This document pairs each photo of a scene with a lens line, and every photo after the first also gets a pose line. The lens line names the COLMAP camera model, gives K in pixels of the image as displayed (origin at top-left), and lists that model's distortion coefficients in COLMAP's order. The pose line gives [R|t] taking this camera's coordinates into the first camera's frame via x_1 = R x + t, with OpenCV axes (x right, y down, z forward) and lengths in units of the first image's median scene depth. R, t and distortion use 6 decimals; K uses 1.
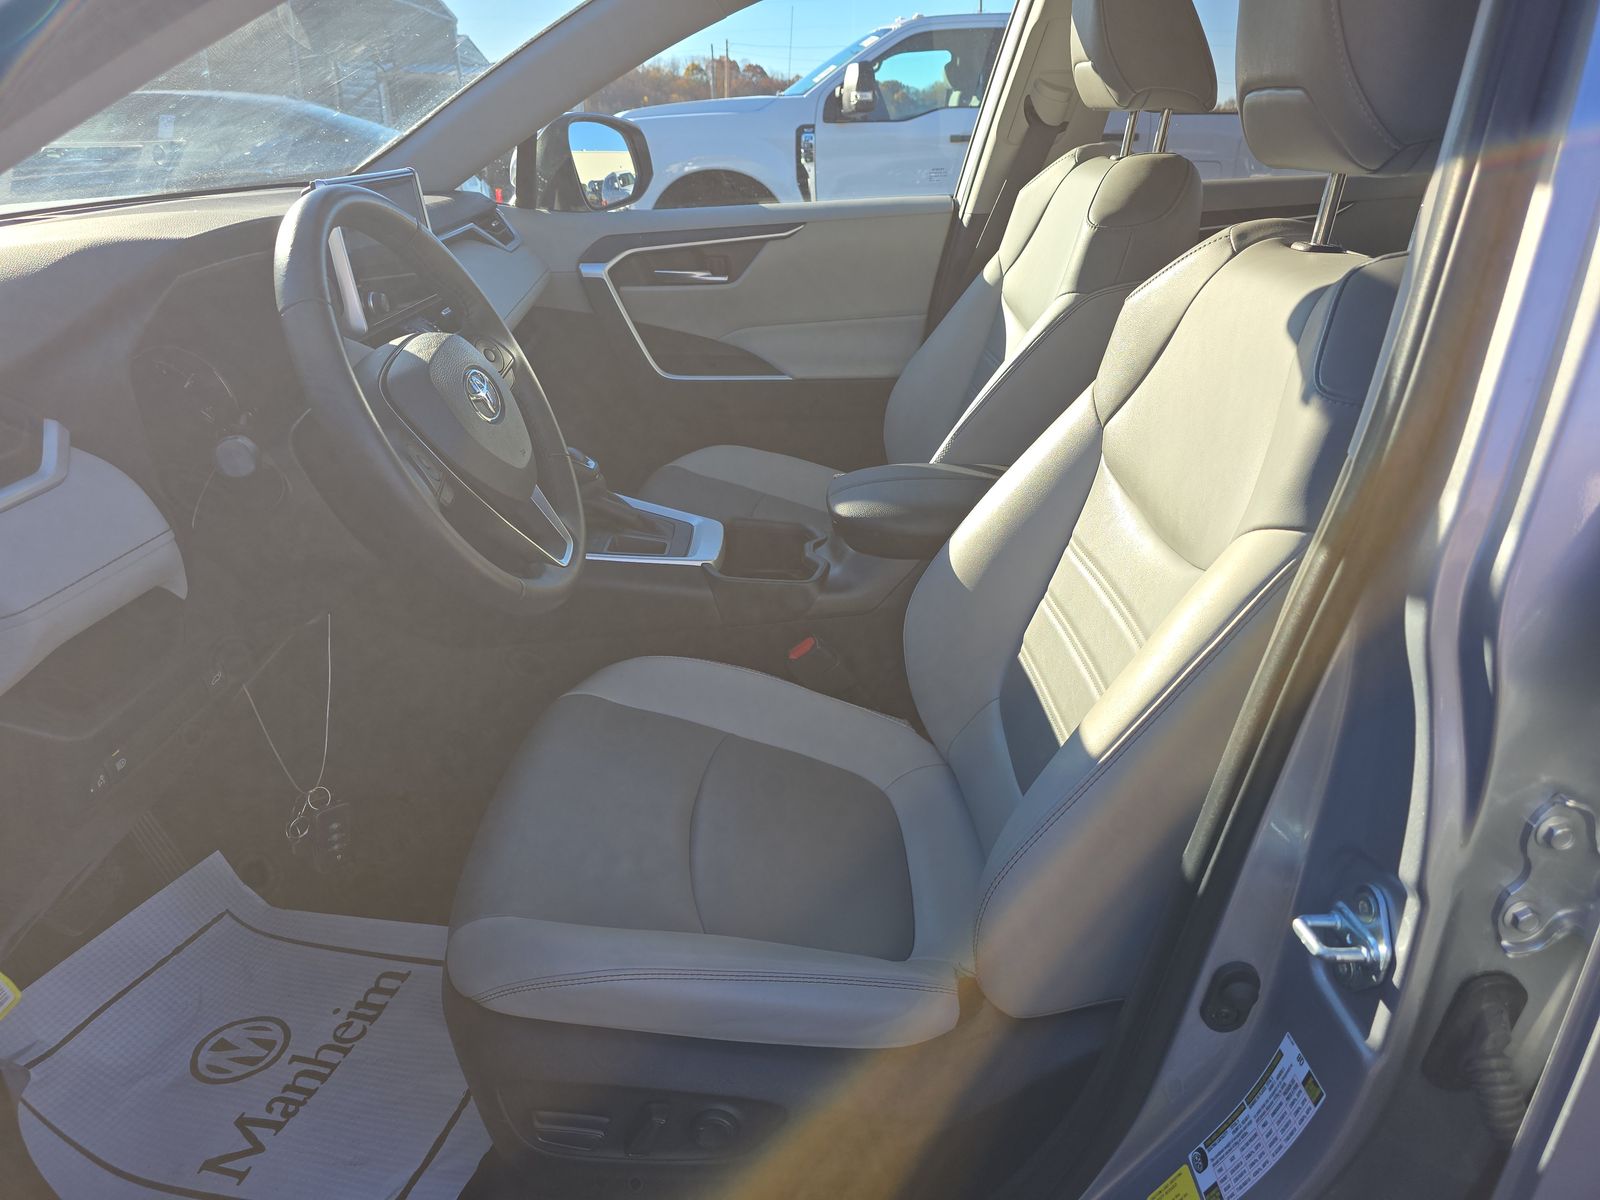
lens RADIAL K [[1063.8, 0, 800.0], [0, 1063.8, 600.0], [0, 0, 1]] dist [0.062203, -0.078819]
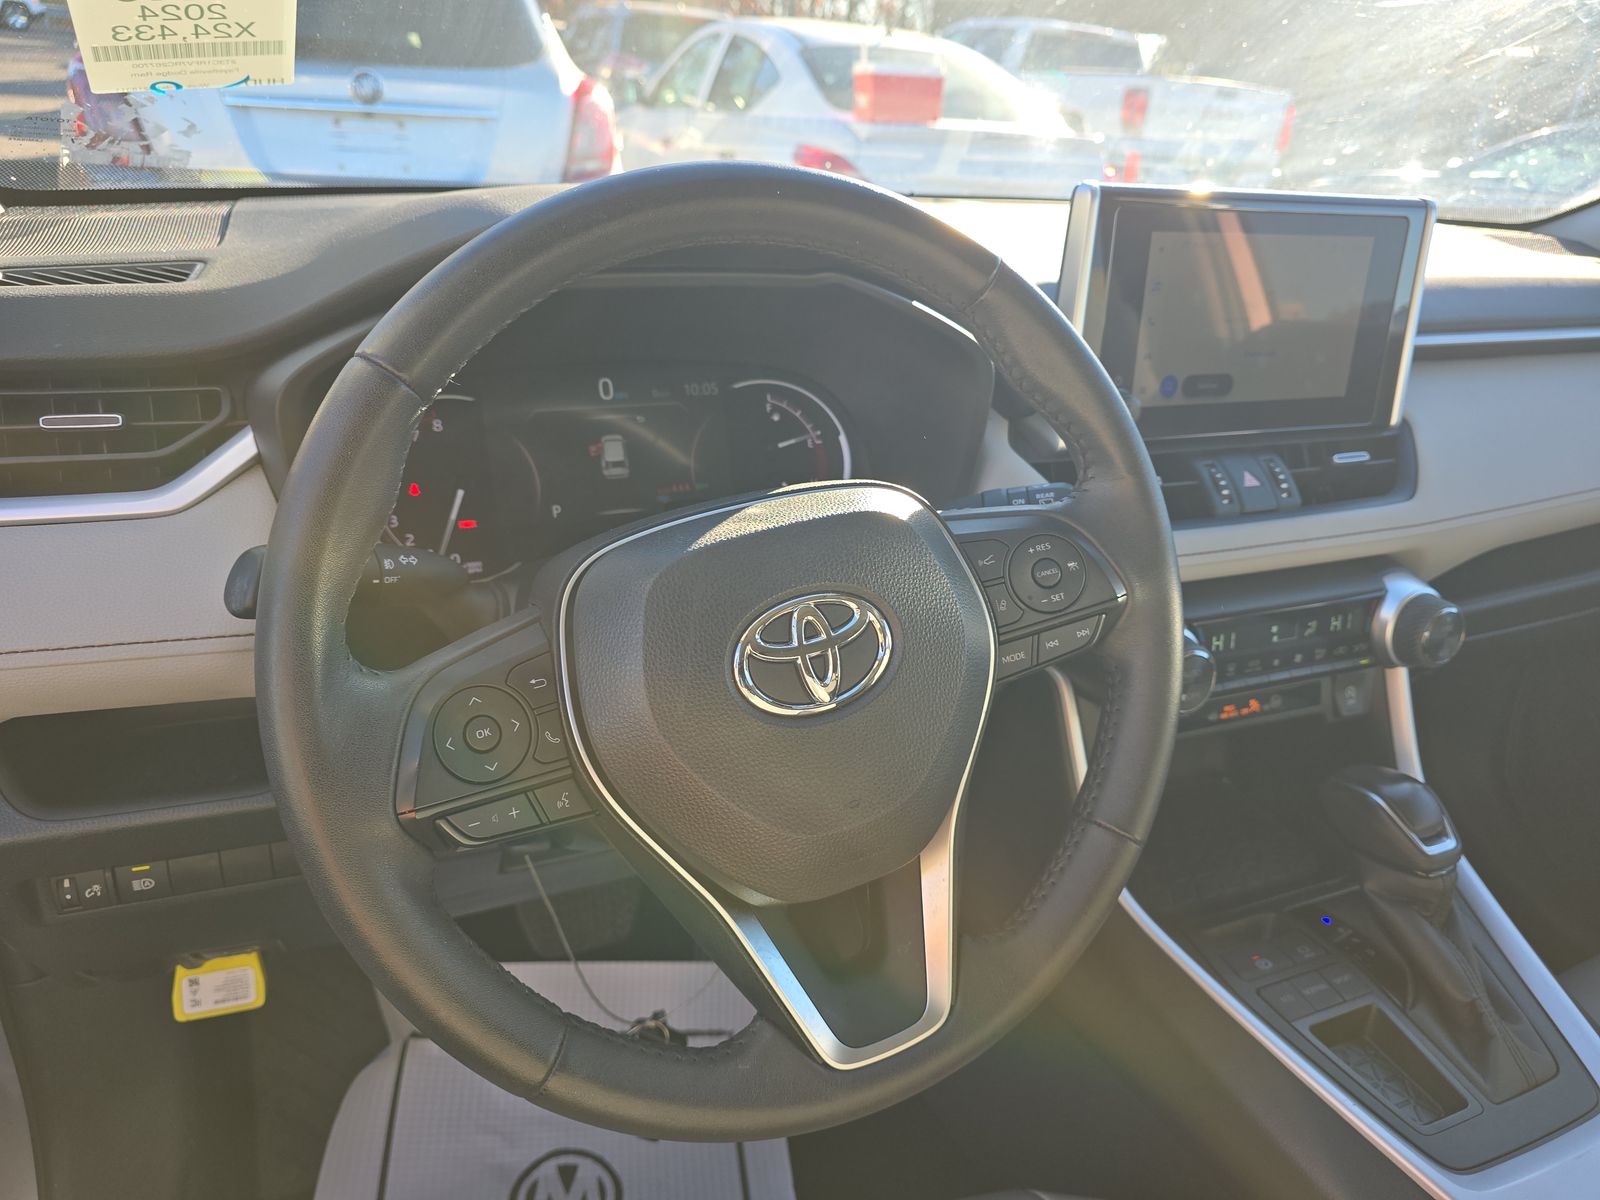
lens RADIAL K [[1113.0, 0, 800.0], [0, 1113.0, 600.0], [0, 0, 1]] dist [-0.003984, 0.001531]
pose [[0.400173, 0.407931, -0.820643, 0.036177], [-0.437508, 0.871873, 0.220053, -0.151157], [0.805263, 0.270978, 0.527373, 0.362792]]
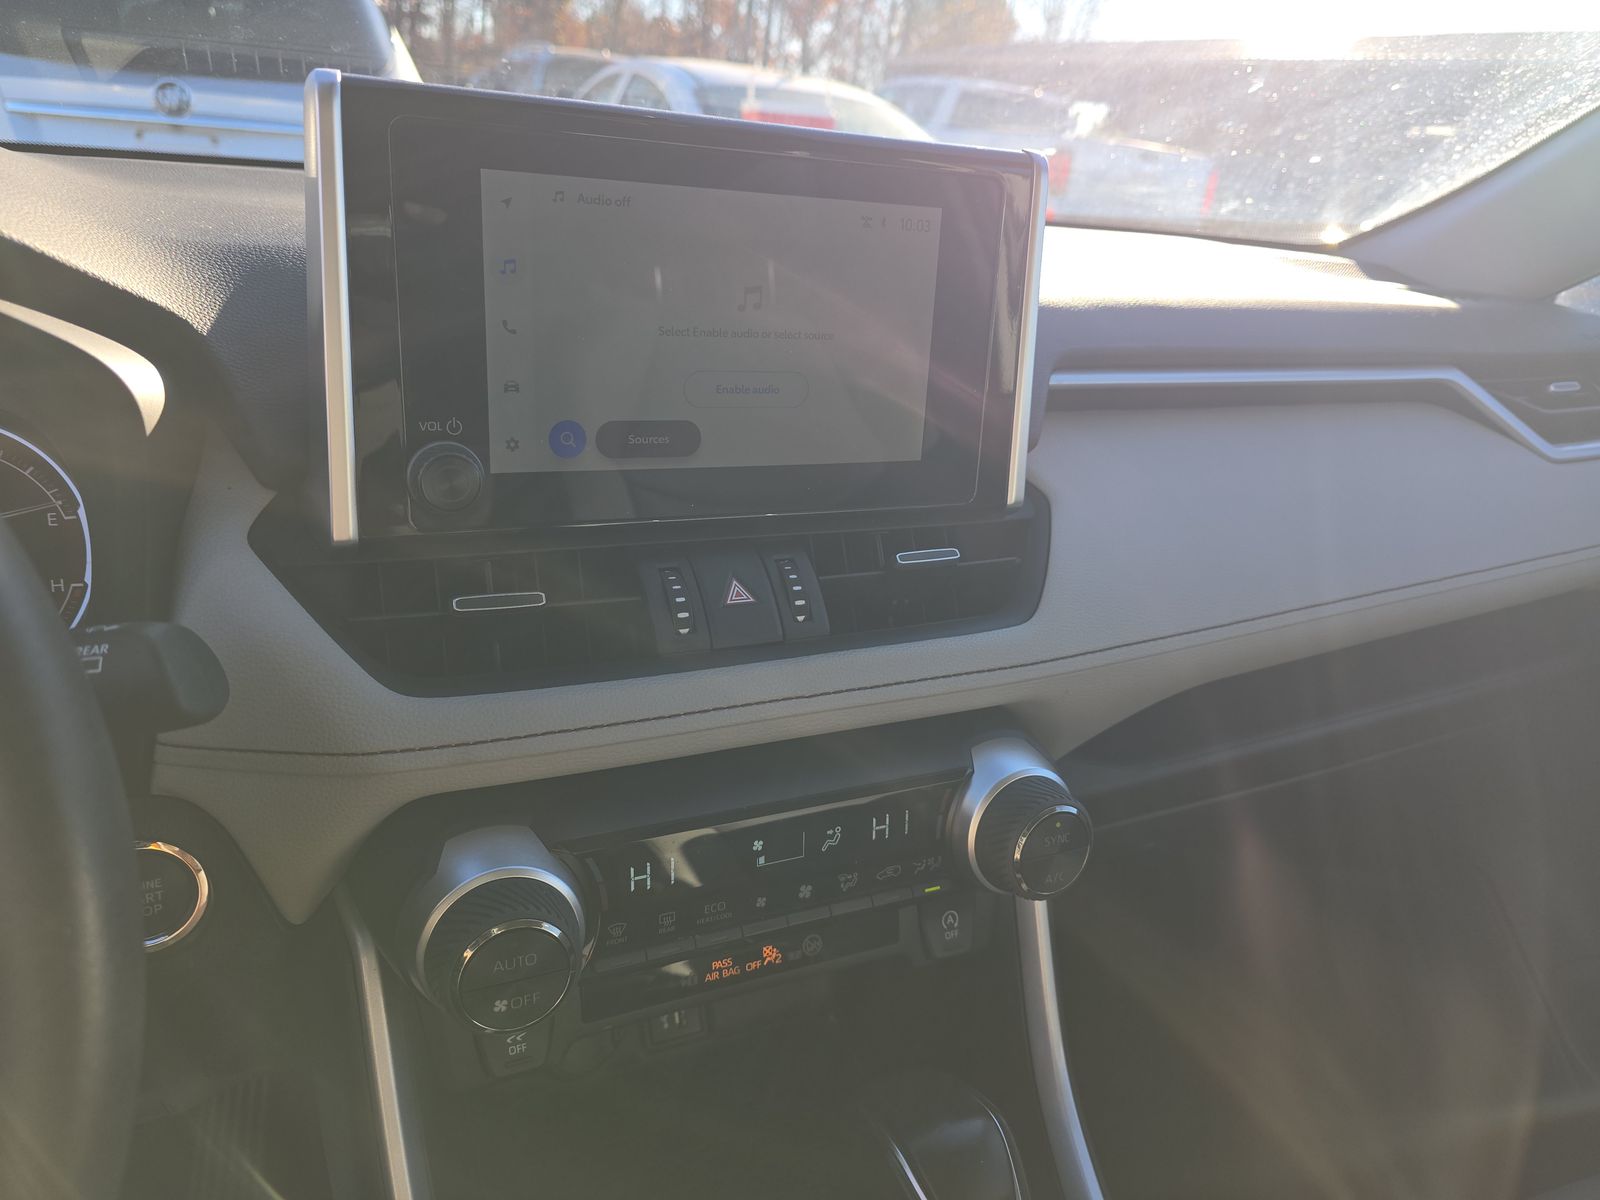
lens RADIAL K [[1113.7, 0, 800.0], [0, 1113.7, 600.0], [0, 0, 1]] dist [0.061511, -0.063540]
pose [[0.441989, 0.374435, -0.815134, -0.034878], [-0.455548, 0.876504, 0.155614, -0.211803], [0.772736, 0.302553, 0.557979, 0.557048]]
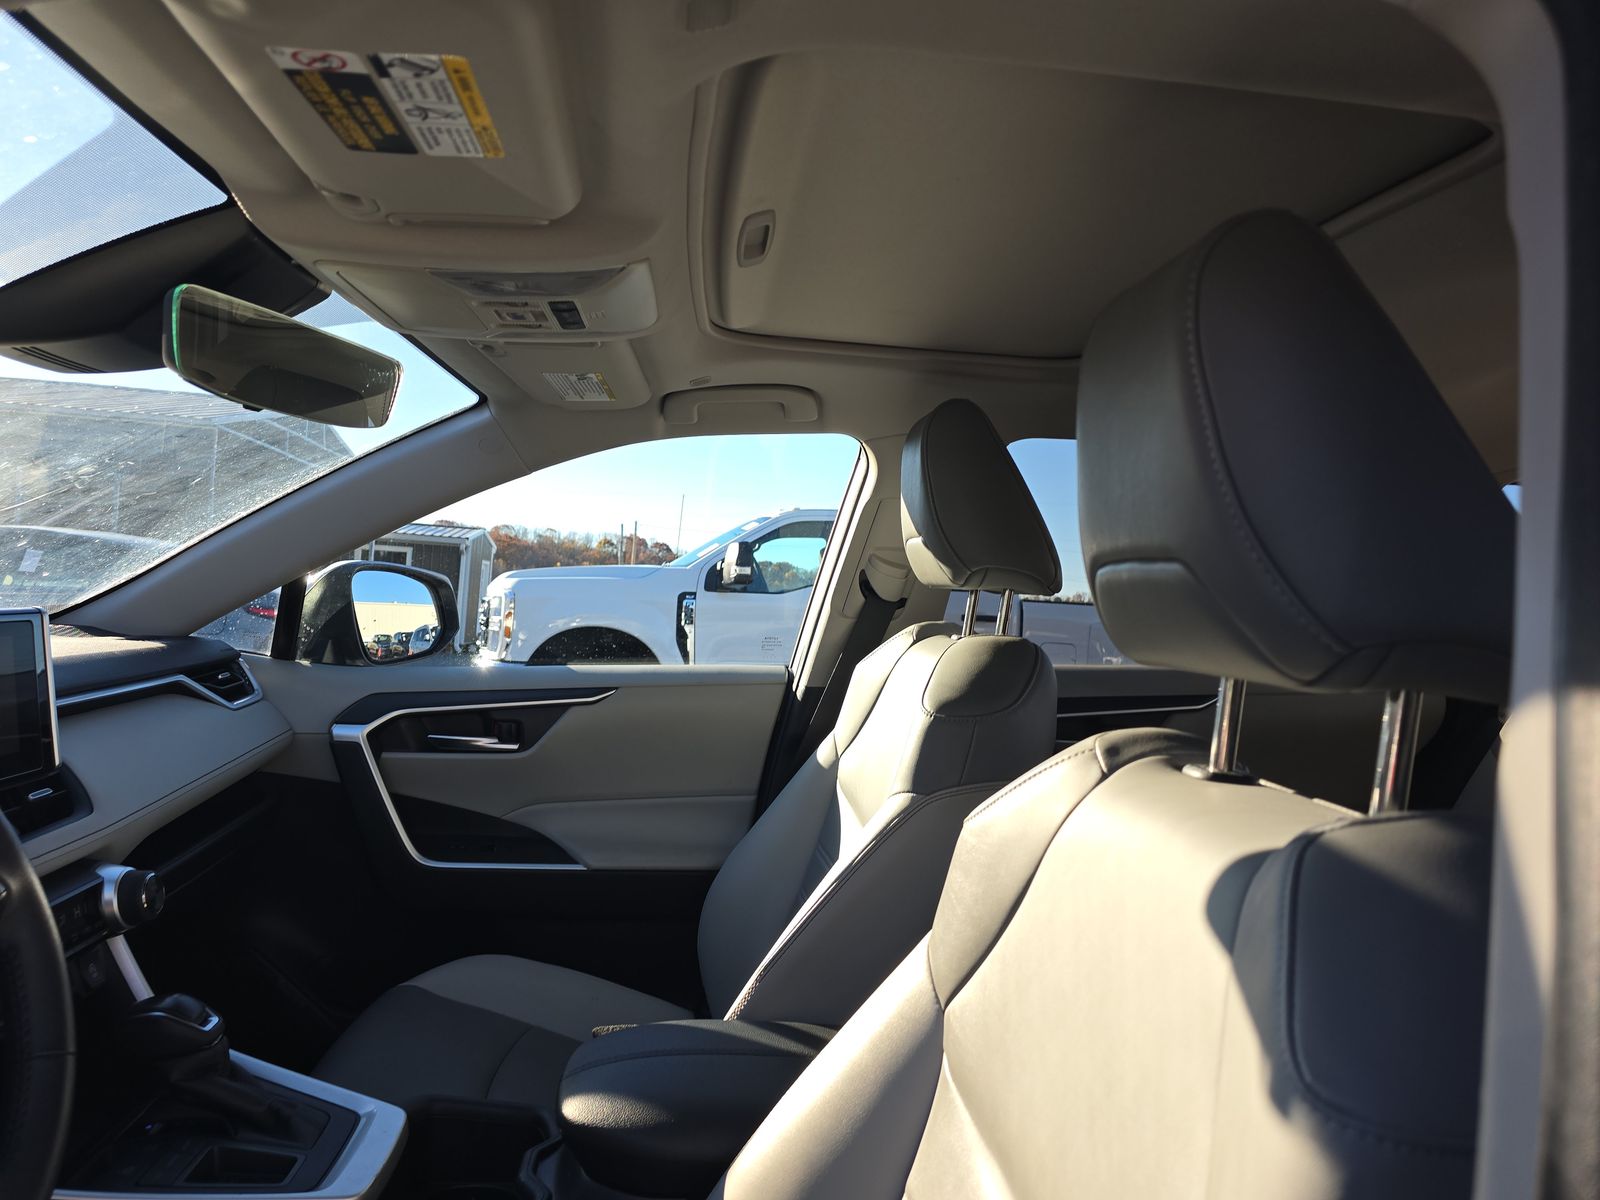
lens RADIAL K [[1063.8, 0, 800.0], [0, 1063.8, 600.0], [0, 0, 1]] dist [0.062203, -0.078819]
pose [[0.994070, 0.051056, 0.096013, 0.070371], [-0.008273, 0.915879, -0.401369, -0.076753], [-0.108429, 0.398195, 0.910870, 0.179831]]
